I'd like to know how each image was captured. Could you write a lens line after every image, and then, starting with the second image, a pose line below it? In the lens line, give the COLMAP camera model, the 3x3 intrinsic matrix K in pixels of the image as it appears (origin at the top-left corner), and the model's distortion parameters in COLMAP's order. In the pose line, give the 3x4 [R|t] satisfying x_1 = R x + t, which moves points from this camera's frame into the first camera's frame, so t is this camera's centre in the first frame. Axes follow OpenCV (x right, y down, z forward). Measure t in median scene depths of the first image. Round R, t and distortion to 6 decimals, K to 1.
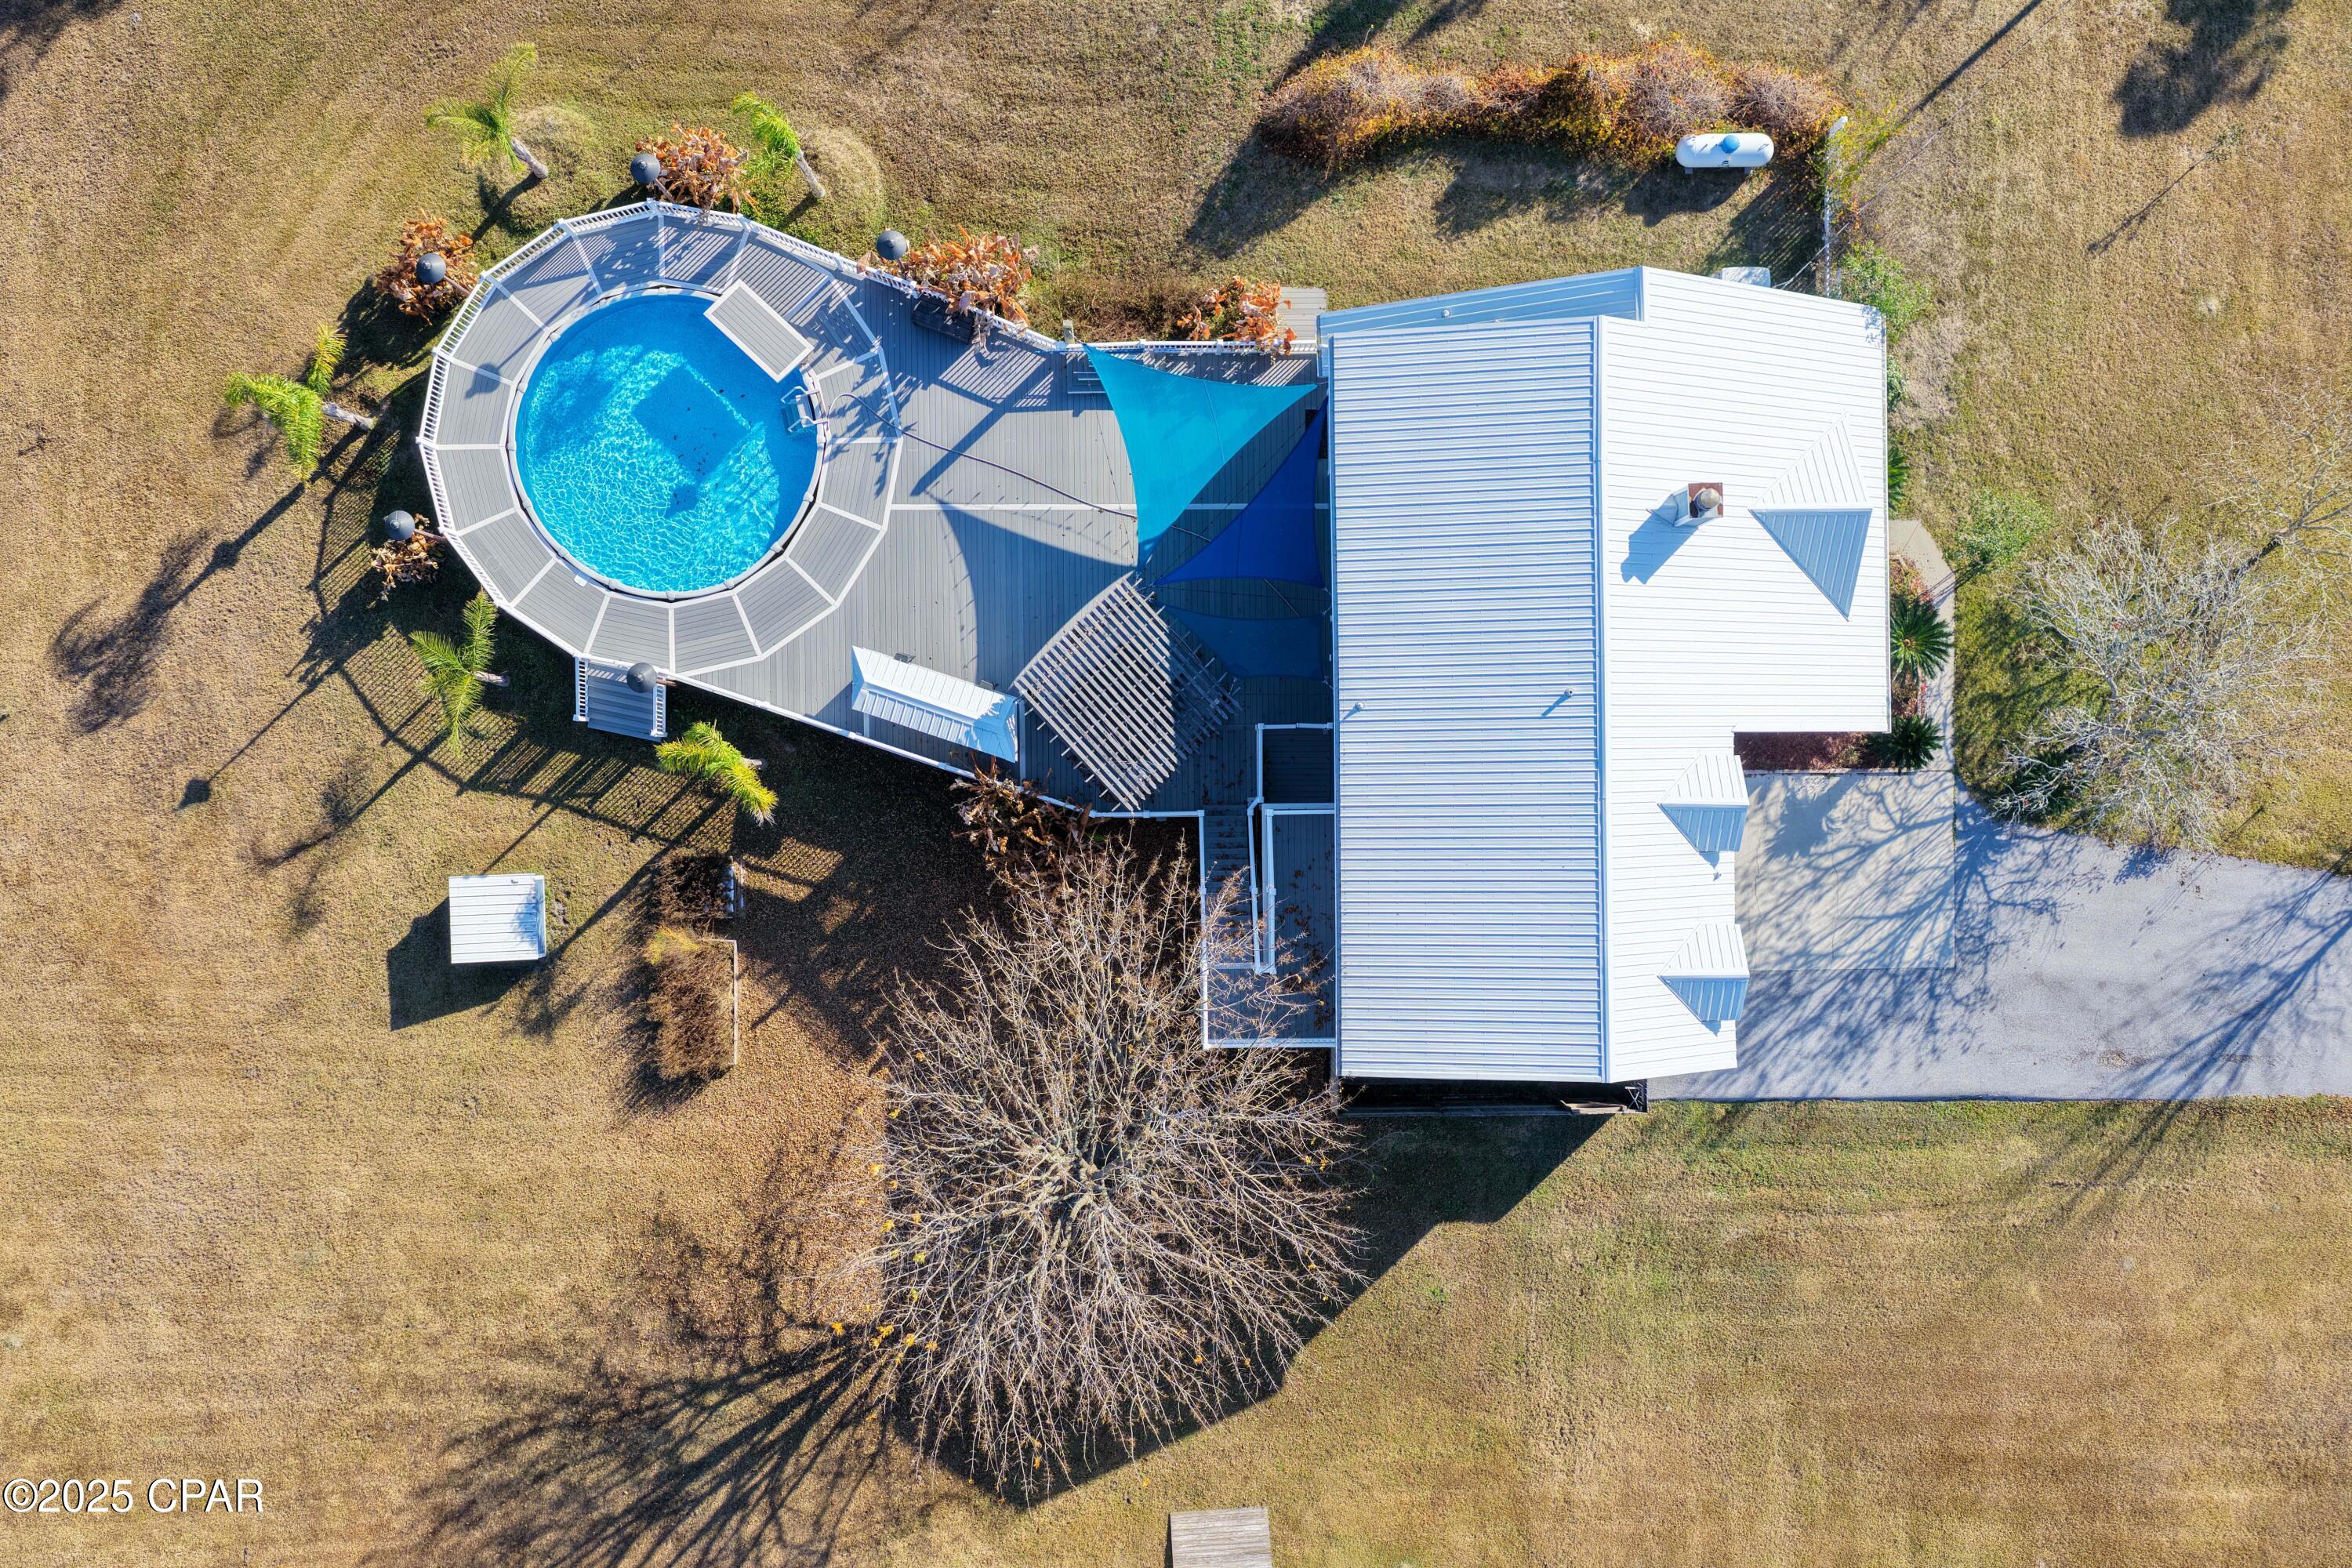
lens RADIAL K [[1953.0, 0, 1163.0], [0, 1953.0, 797.4], [0, 0, 1]] dist [-0.009496, 0.026079]
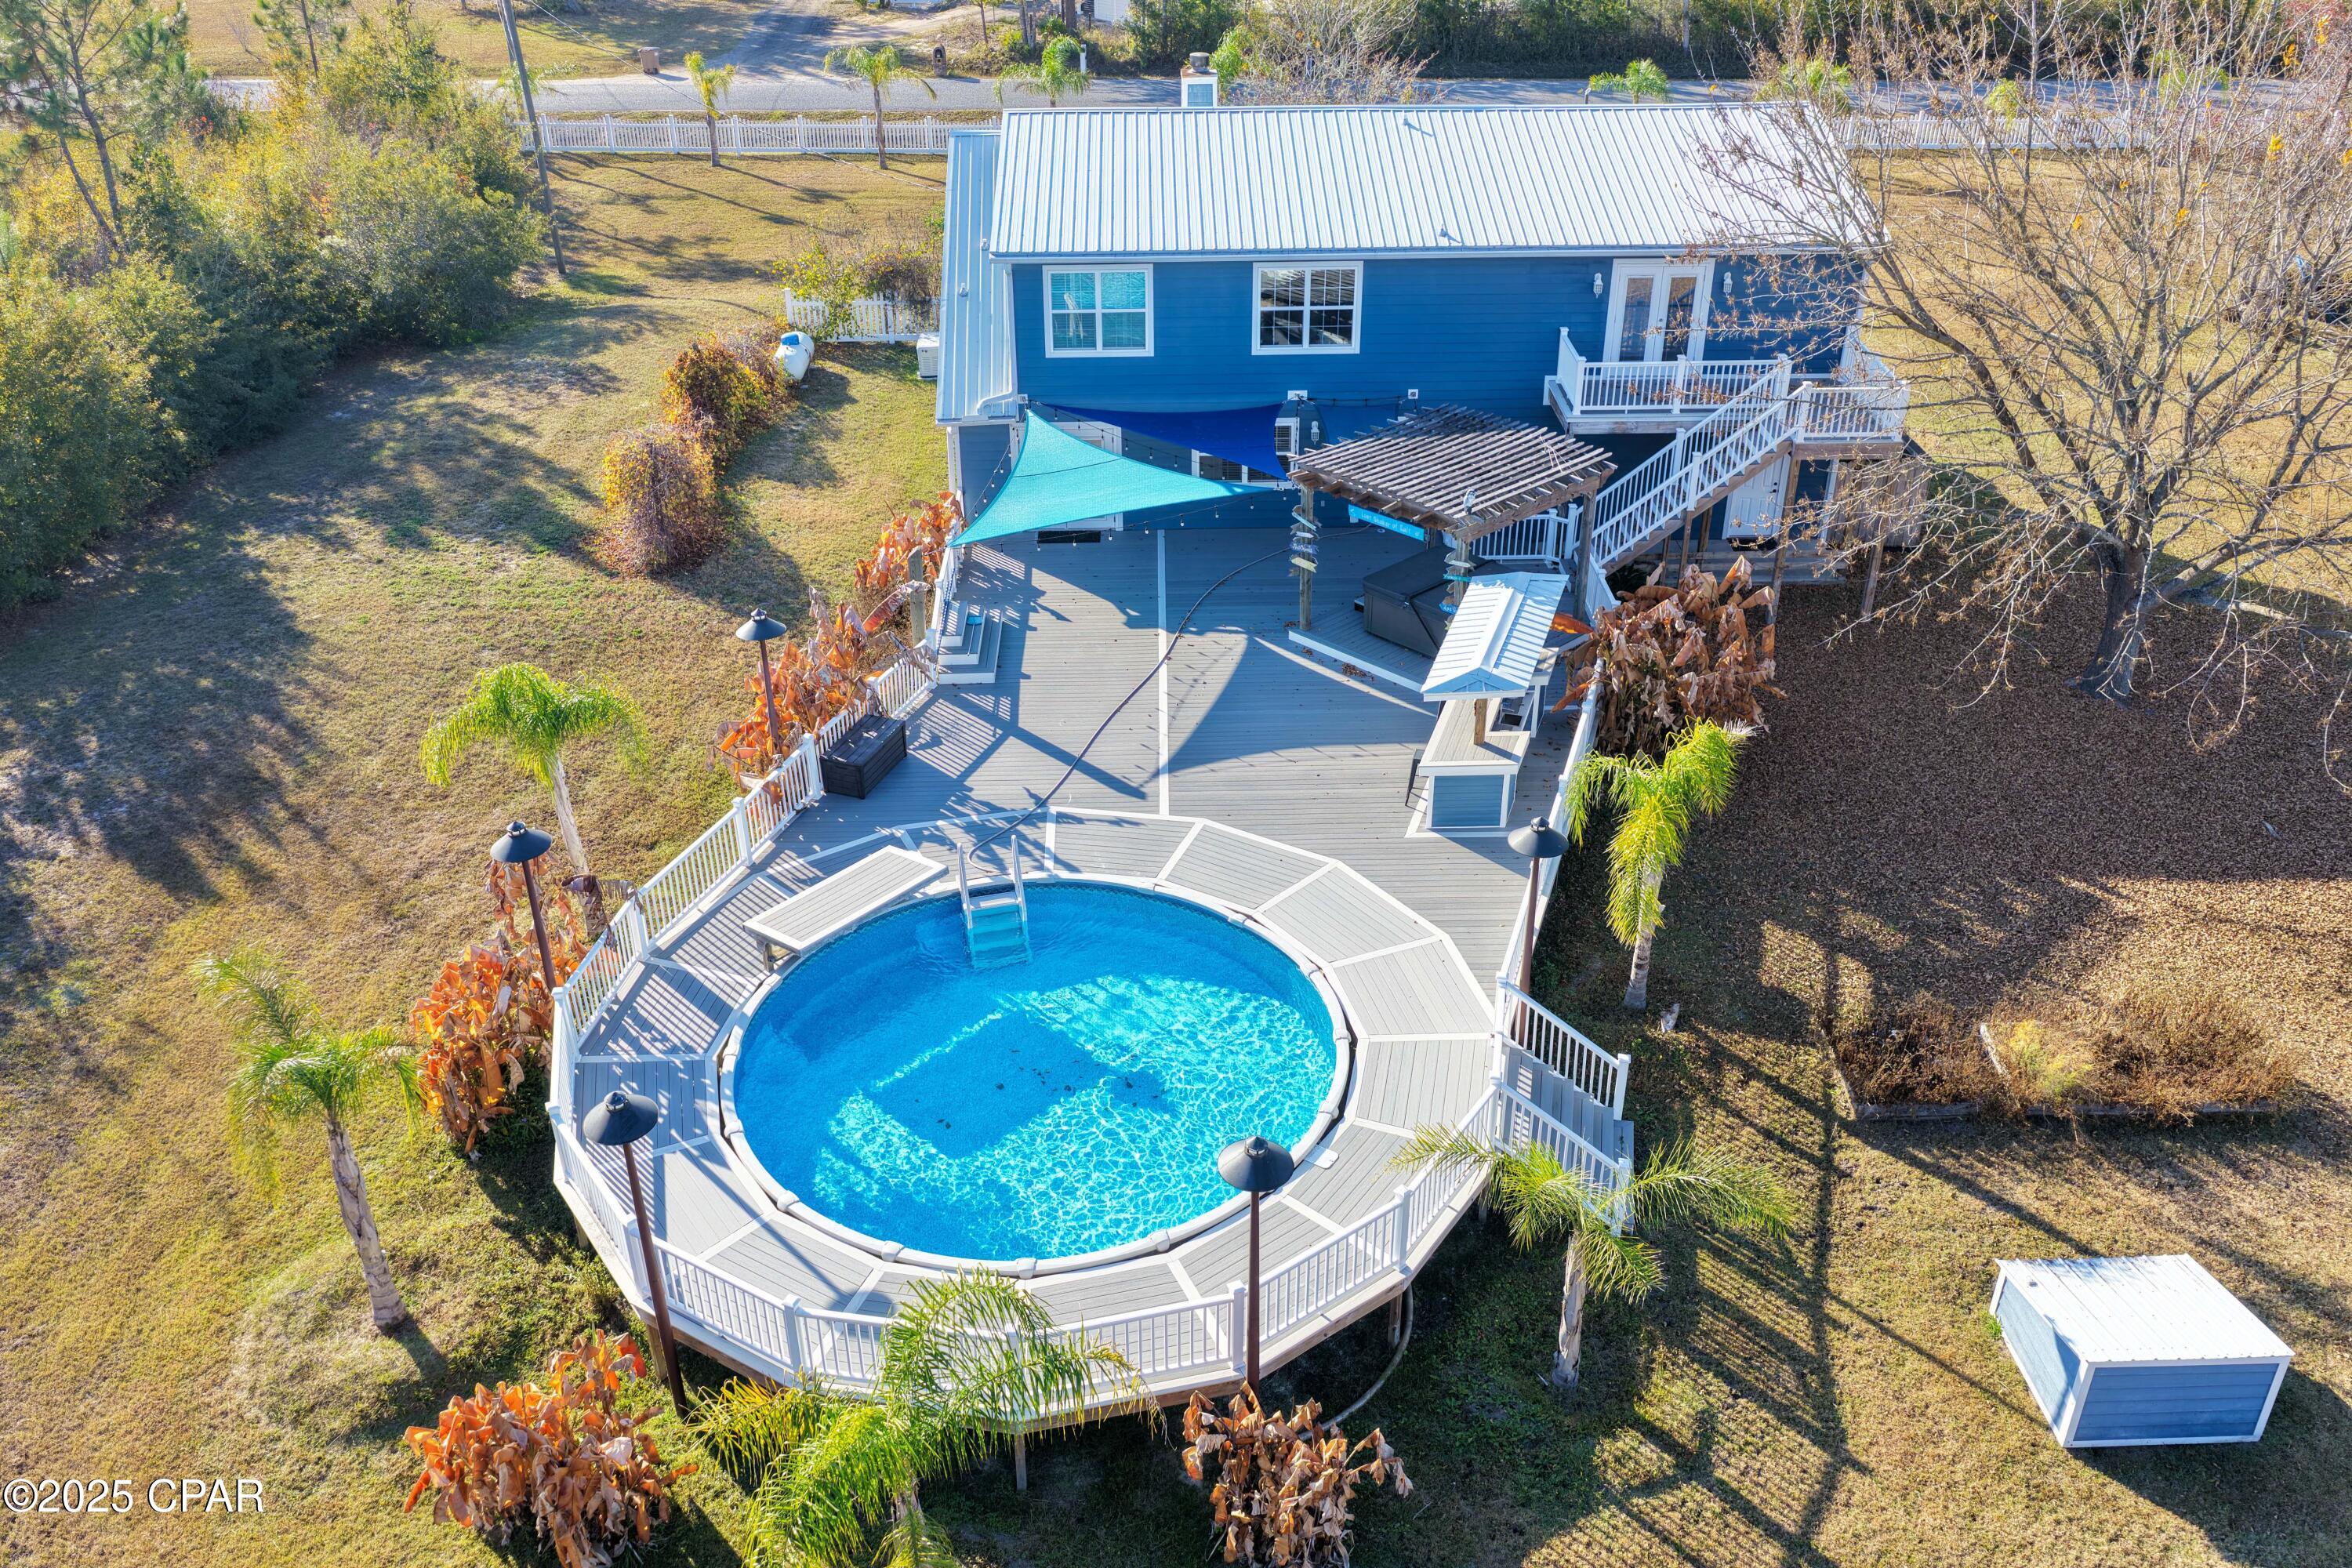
lens RADIAL K [[1953.0, 0, 1181.8], [0, 1953.0, 773.3], [0, 0, 1]] dist [-0.009496, 0.026079]
pose [[-0.009396, -0.512674, 0.858532, -0.636922], [0.999802, -0.019872, -0.000924, -0.140500], [0.017534, 0.858353, 0.512759, 0.674890]]
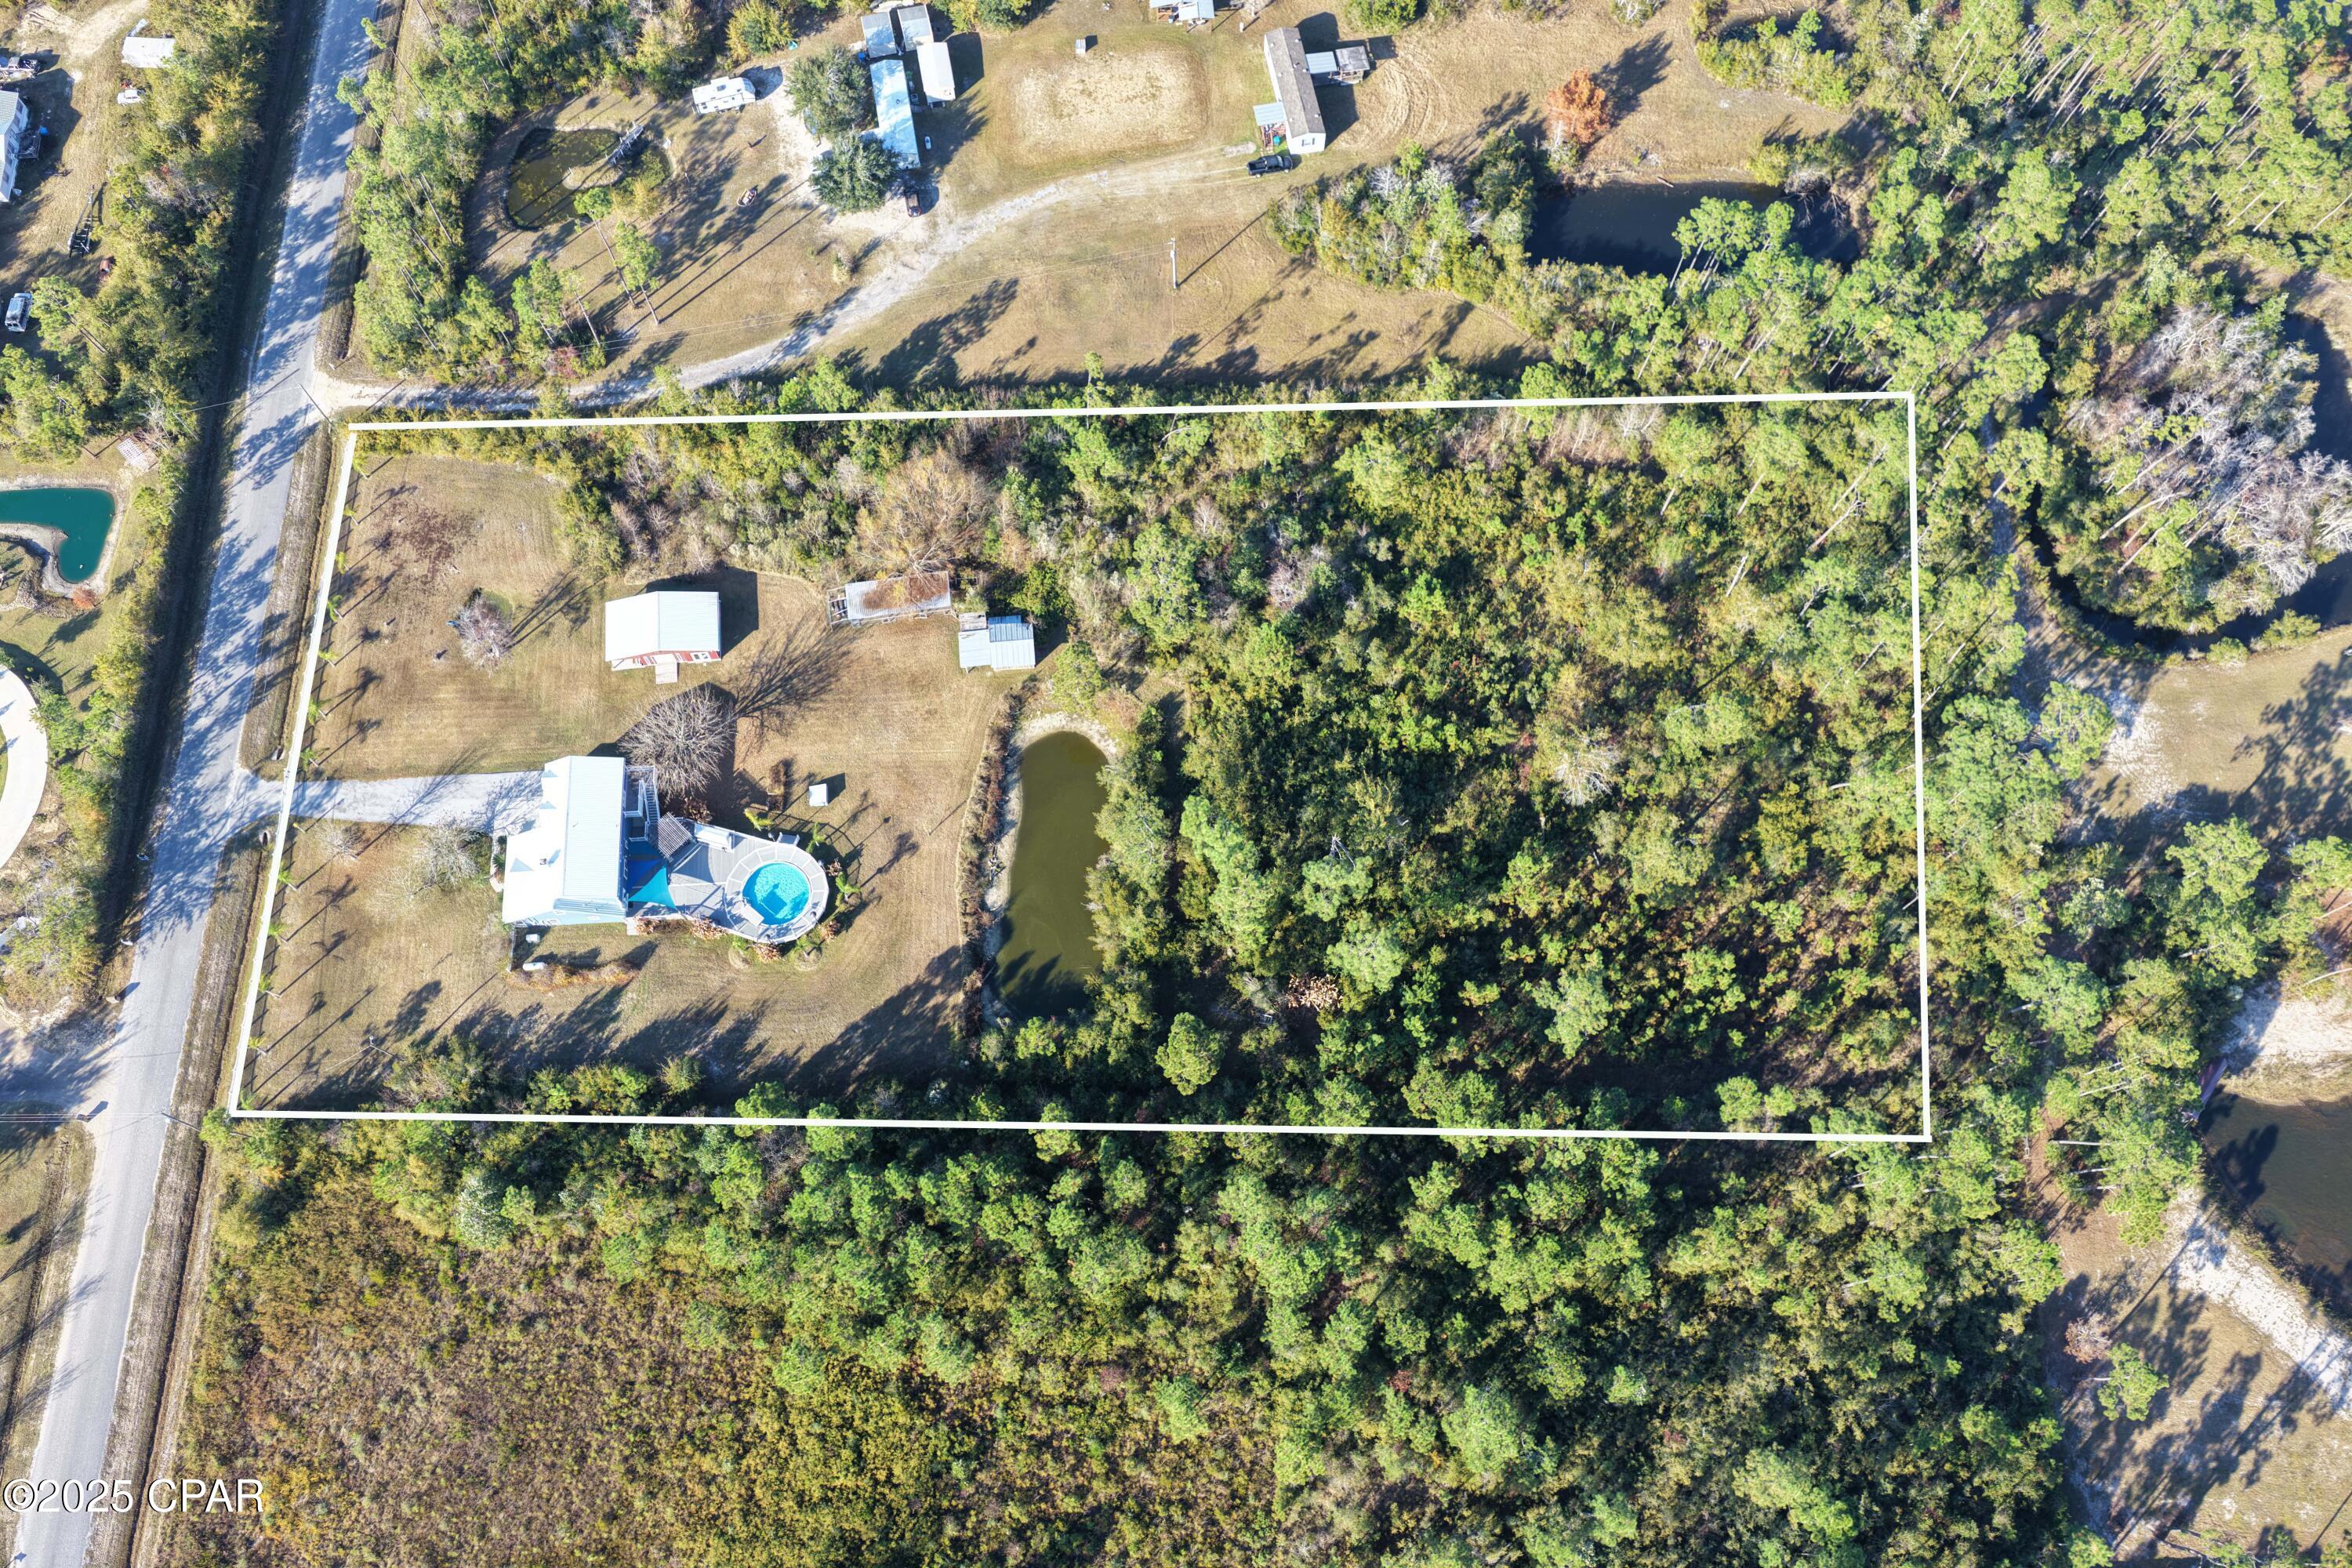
lens RADIAL K [[1953.0, 0, 1179.7], [0, 1953.0, 786.6], [0, 0, 1]] dist [-0.009496, 0.026079]
pose [[-0.998856, 0.039419, -0.027070, -1.058256], [-0.046523, -0.931978, 0.359516, -1.591515], [-0.011057, 0.360364, 0.932746, -3.255500]]
